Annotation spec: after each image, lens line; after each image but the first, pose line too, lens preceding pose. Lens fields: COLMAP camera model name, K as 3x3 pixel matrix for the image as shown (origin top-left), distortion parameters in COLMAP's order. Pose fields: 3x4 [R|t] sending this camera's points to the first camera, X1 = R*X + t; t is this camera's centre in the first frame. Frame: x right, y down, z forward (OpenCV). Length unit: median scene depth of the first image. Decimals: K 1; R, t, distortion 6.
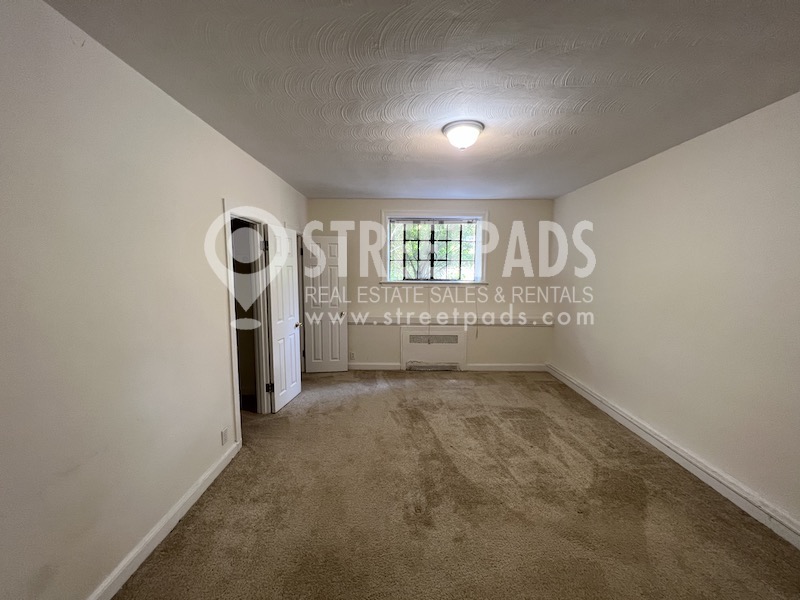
lens RADIAL K [[320.3, 0, 397.1], [0, 320.3, 298.6], [0, 0, 1]] dist [-0.000863, 0.000226]
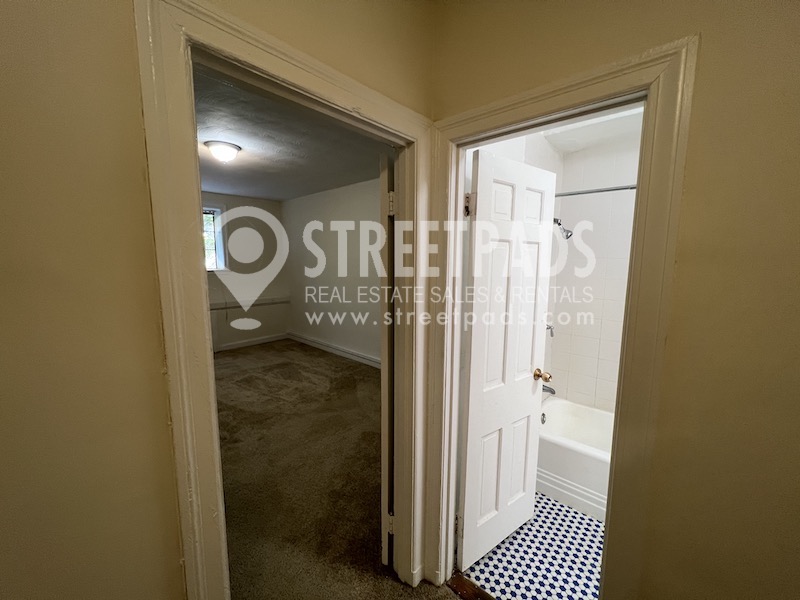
lens RADIAL K [[320.3, 0, 395.0], [0, 320.3, 297.7], [0, 0, 1]] dist [-0.000863, 0.000226]
pose [[0.679603, -0.094533, 0.727463, -0.181575], [0.075336, 0.995413, 0.058974, 0.029410], [-0.729701, 0.014725, 0.683608, -0.212674]]
